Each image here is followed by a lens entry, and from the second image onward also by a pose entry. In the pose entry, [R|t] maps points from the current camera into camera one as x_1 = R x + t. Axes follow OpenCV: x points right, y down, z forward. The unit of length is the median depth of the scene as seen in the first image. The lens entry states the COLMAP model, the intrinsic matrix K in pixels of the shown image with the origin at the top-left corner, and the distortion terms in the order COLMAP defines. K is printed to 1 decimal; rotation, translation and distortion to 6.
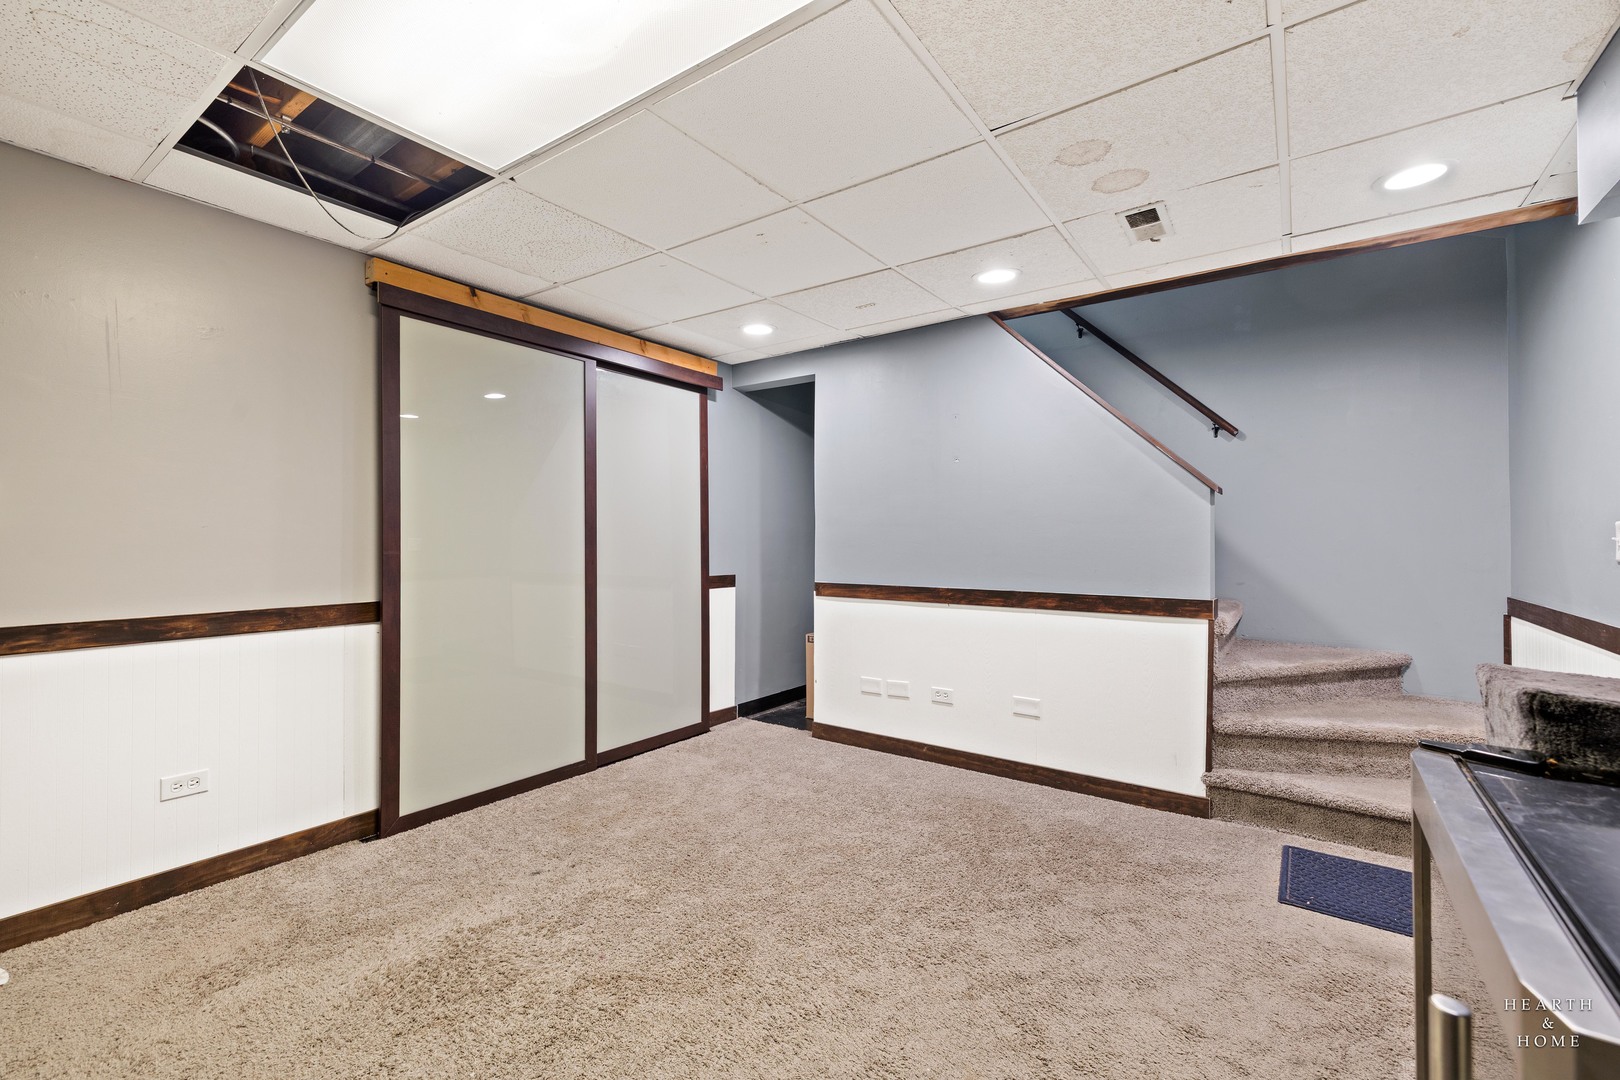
lens RADIAL K [[683.4, 0, 810.0], [0, 683.4, 530.8], [0, 0, 1]] dist [0.002059, -0.000843]
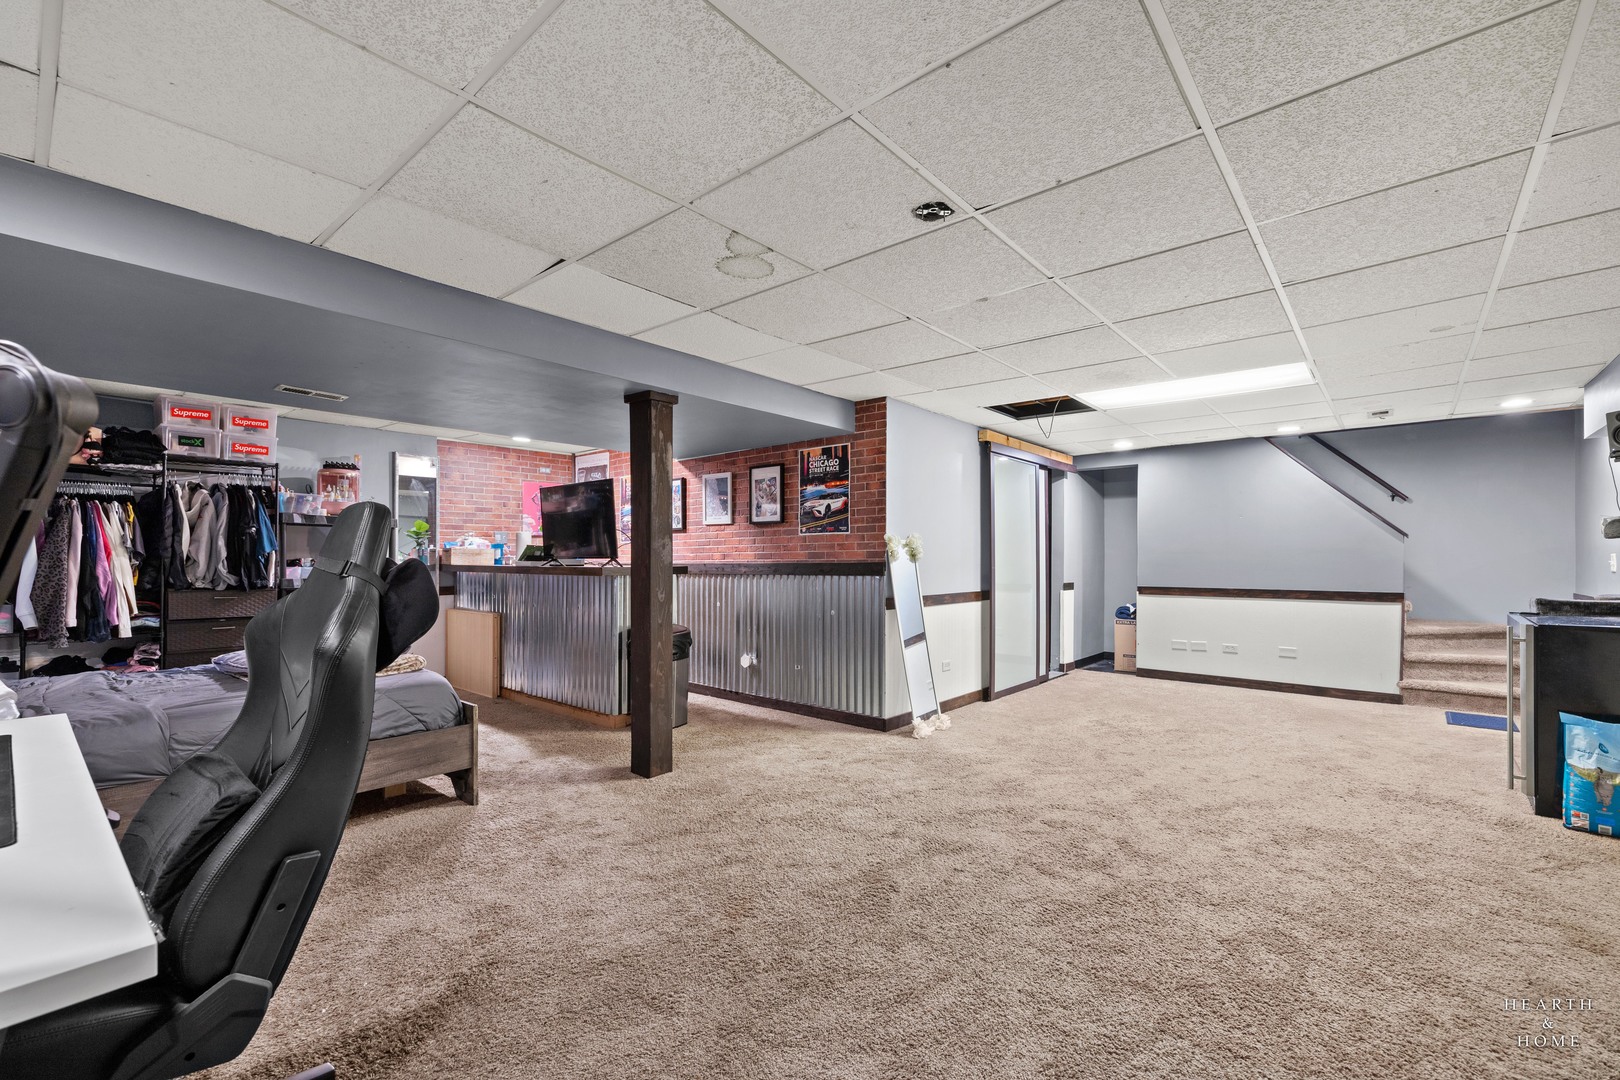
lens RADIAL K [[683.4, 0, 806.1], [0, 683.4, 562.5], [0, 0, 1]] dist [0.002059, -0.000843]
pose [[0.995713, -0.000371, -0.092497, -0.923545], [0.001805, 0.999880, 0.015416, -0.017783], [0.092480, -0.015517, 0.995594, -1.091122]]
